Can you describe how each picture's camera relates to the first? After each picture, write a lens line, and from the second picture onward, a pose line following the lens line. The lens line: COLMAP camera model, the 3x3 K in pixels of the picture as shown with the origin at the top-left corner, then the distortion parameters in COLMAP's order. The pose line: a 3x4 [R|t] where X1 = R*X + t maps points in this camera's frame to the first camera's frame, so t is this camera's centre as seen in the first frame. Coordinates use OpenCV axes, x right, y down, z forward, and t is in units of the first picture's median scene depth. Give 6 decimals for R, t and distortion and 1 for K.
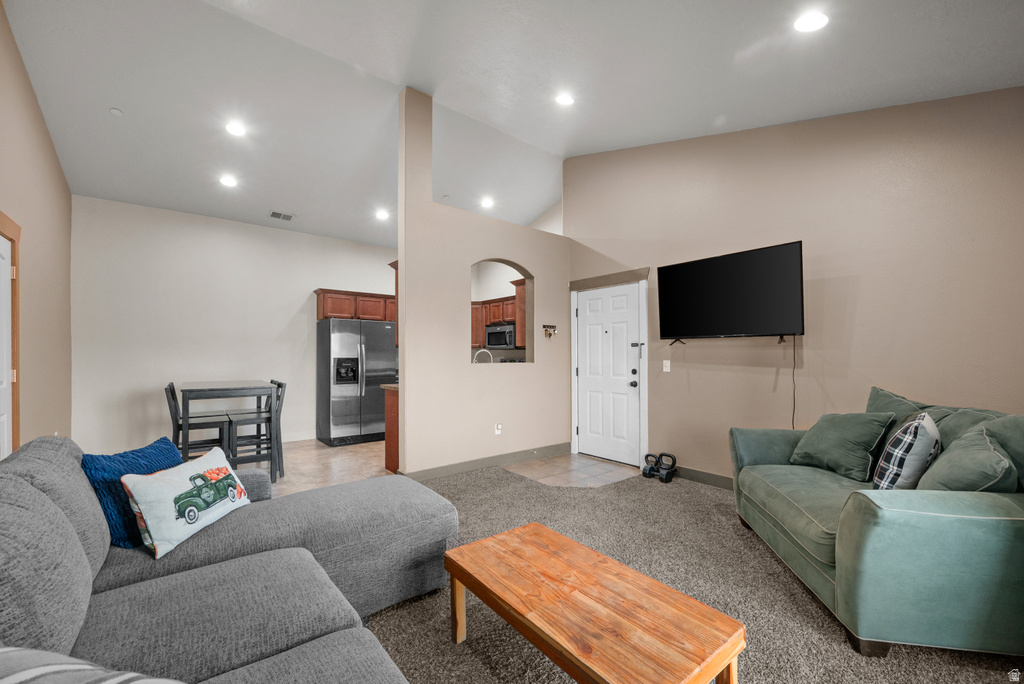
lens RADIAL K [[407.6, 0, 511.1], [0, 407.6, 353.0], [0, 0, 1]] dist [0.000322, -0.000122]
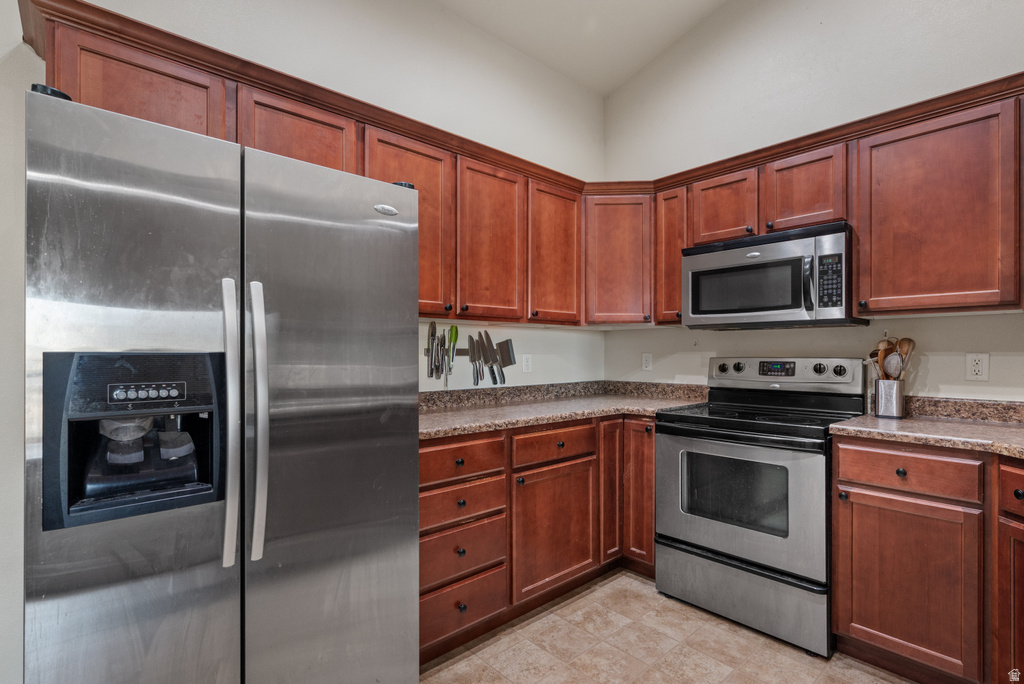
lens RADIAL K [[493.0, 0, 519.7], [0, 493.0, 351.7], [0, 0, 1]] dist [0.000243, 0.001605]
pose [[0.998356, -0.000646, 0.057305, -0.263351], [0.000336, 0.999985, 0.005426, 0.010454], [-0.057308, -0.005398, 0.998342, 0.788937]]
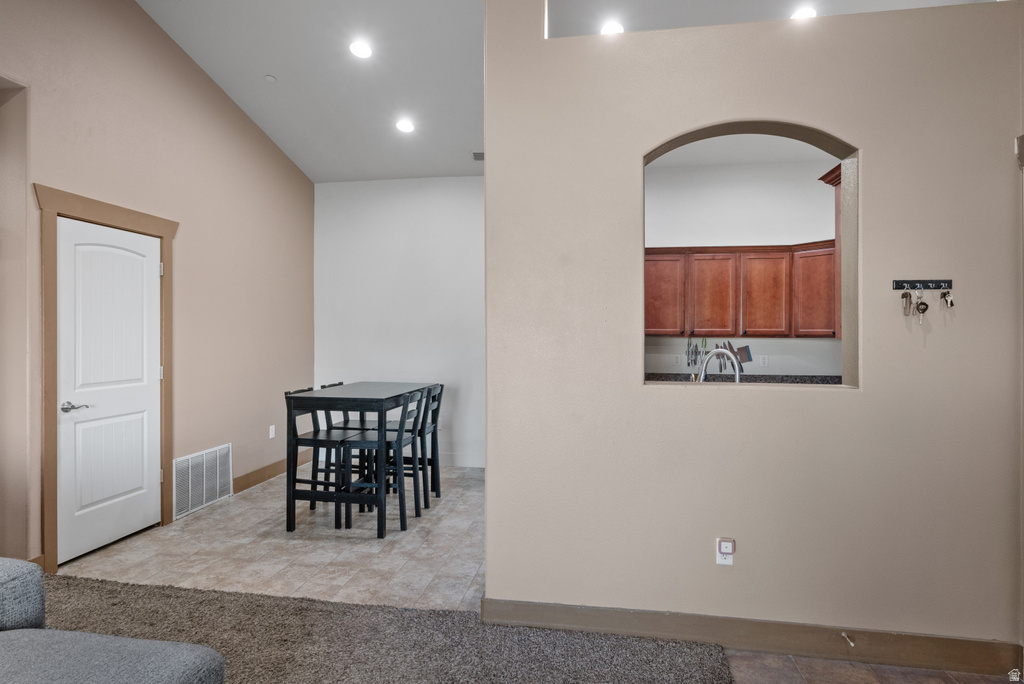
lens RADIAL K [[541.7, 0, 515.4], [0, 541.7, 341.6], [0, 0, 1]] dist [0.000938, -0.002961]
pose [[0.682128, 0.008472, -0.731183, 0.170878], [0.001118, 0.999920, 0.012629, -0.019472], [0.731231, -0.009432, 0.682064, 0.379376]]
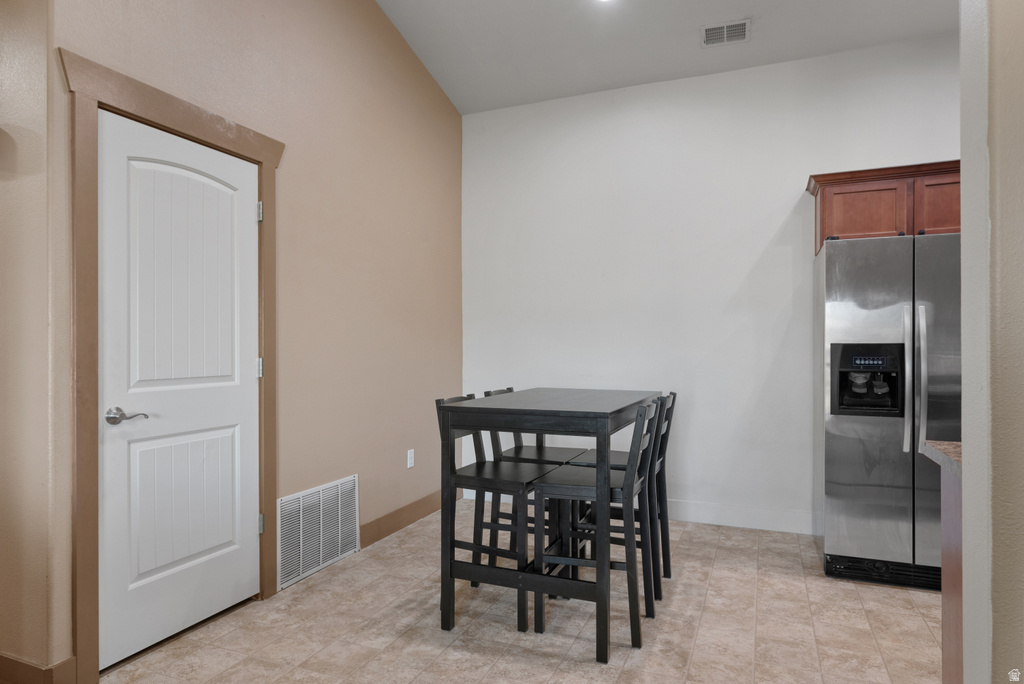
lens RADIAL K [[620.7, 0, 519.0], [0, 620.7, 351.0], [0, 0, 1]] dist [0.002631, -0.000483]
pose [[0.498419, 0.003077, -0.866931, -0.075832], [0.007878, 0.999936, 0.008078, 0.011456], [0.866901, -0.010856, 0.498363, 0.447494]]
